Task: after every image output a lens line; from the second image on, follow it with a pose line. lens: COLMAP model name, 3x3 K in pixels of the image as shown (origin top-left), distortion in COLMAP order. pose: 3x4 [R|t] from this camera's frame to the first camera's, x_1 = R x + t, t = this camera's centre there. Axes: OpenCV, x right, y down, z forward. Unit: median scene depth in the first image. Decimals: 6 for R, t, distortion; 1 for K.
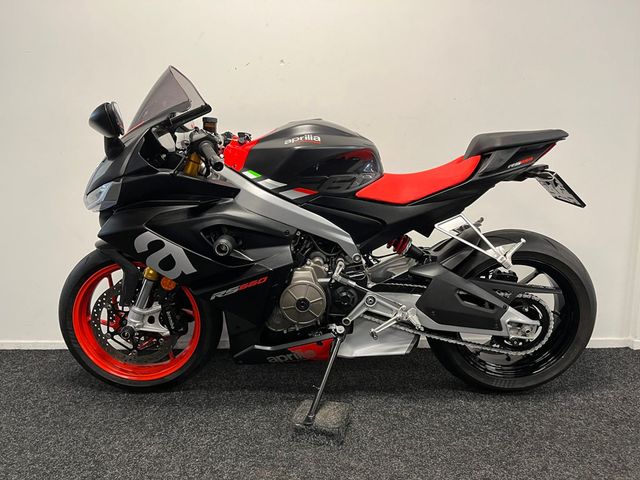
lens RADIAL K [[485.2, 0, 320.6], [0, 485.2, 237.2], [0, 0, 1]] dist [0.068997, -0.094688]
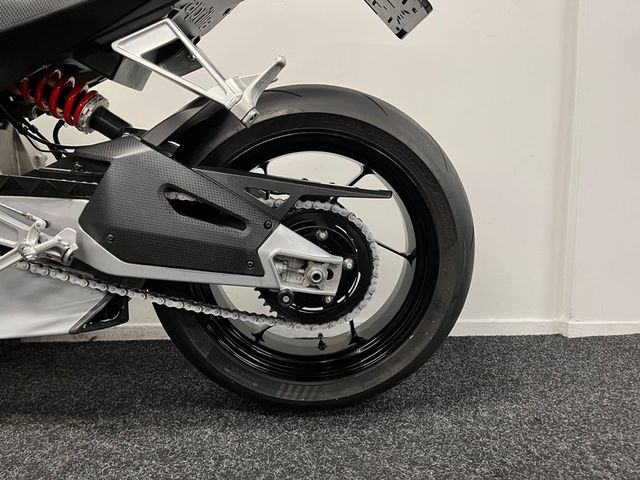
lens RADIAL K [[485.2, 0, 320.6], [0, 485.2, 237.2], [0, 0, 1]] dist [0.068997, -0.094688]
pose [[0.998860, 0.000083, 0.047728, 0.401090], [0.001998, 0.999049, -0.043561, 0.173649], [-0.047687, 0.043607, 0.997910, 0.531497]]
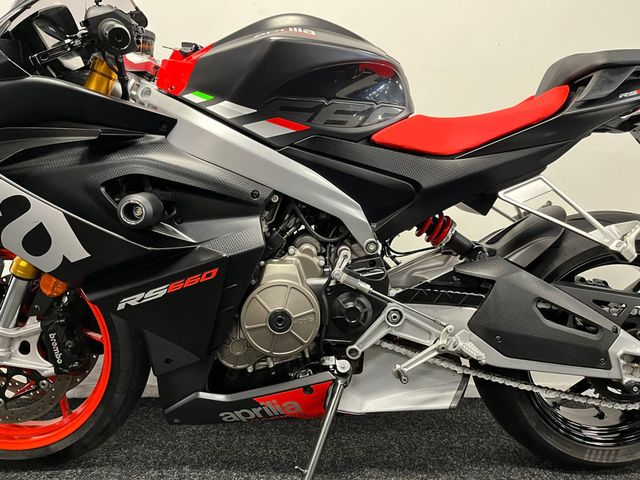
lens RADIAL K [[485.2, 0, 320.6], [0, 485.2, 237.2], [0, 0, 1]] dist [0.068997, -0.094688]
pose [[0.999375, 0.014864, 0.032078, -0.008417], [-0.011975, 0.996010, -0.088438, 0.086265], [-0.033265, 0.087999, 0.995565, 0.394217]]
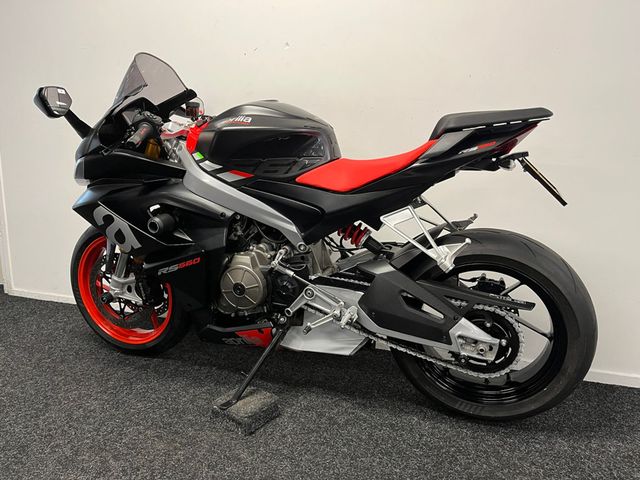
lens RADIAL K [[485.2, 0, 320.6], [0, 485.2, 237.2], [0, 0, 1]] dist [0.068997, -0.094688]
pose [[0.938515, 0.071642, -0.337722, 0.428945], [-0.066600, 0.997428, 0.026508, -0.004128], [0.338752, -0.002386, 0.940873, 0.119302]]
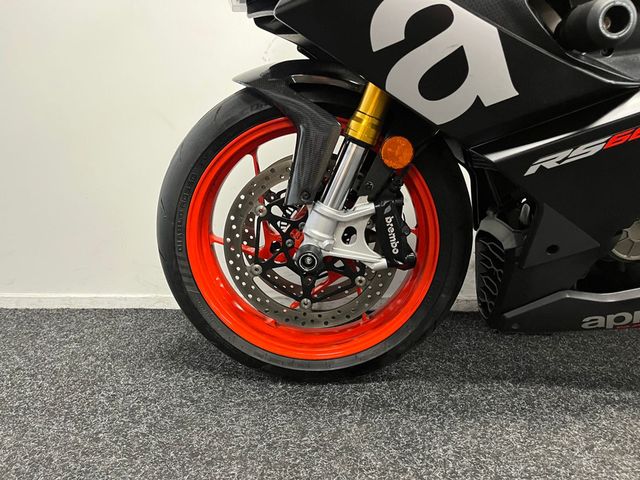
lens RADIAL K [[485.2, 0, 320.6], [0, 485.2, 237.2], [0, 0, 1]] dist [0.068997, -0.094688]
pose [[0.999229, 0.003625, -0.039102, -0.366498], [-0.002396, 0.999503, 0.031438, 0.159949], [0.039197, -0.031320, 0.998741, 0.533212]]
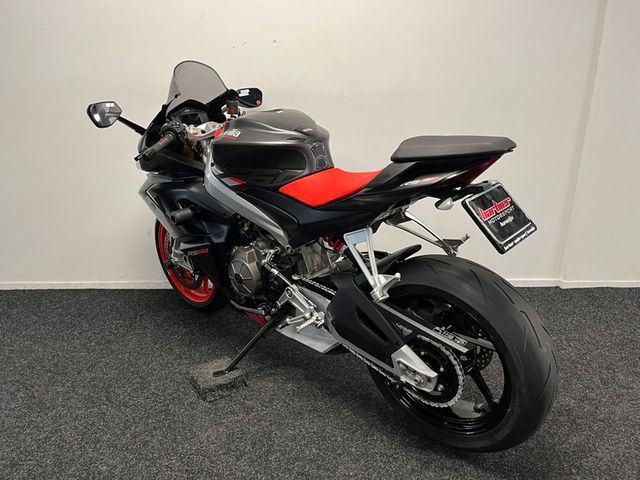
lens RADIAL K [[485.2, 0, 320.6], [0, 485.2, 237.2], [0, 0, 1]] dist [0.068997, -0.094688]
pose [[0.732036, 0.209997, -0.648093, 0.786013], [-0.112346, 0.975494, 0.189184, -0.185263], [0.671938, -0.065679, 0.737689, 0.286952]]
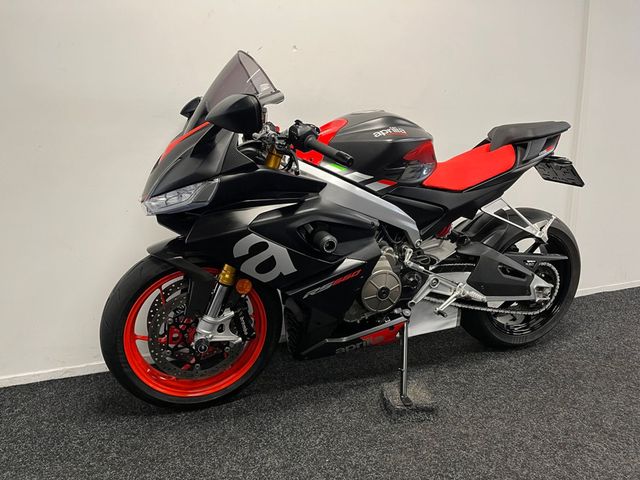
lens RADIAL K [[485.2, 0, 320.6], [0, 485.2, 237.2], [0, 0, 1]] dist [0.068997, -0.094688]
pose [[0.936760, -0.077266, 0.341336, -0.485389], [0.063251, 0.996641, 0.052016, -0.039668], [-0.344209, -0.027136, 0.938501, 0.079026]]
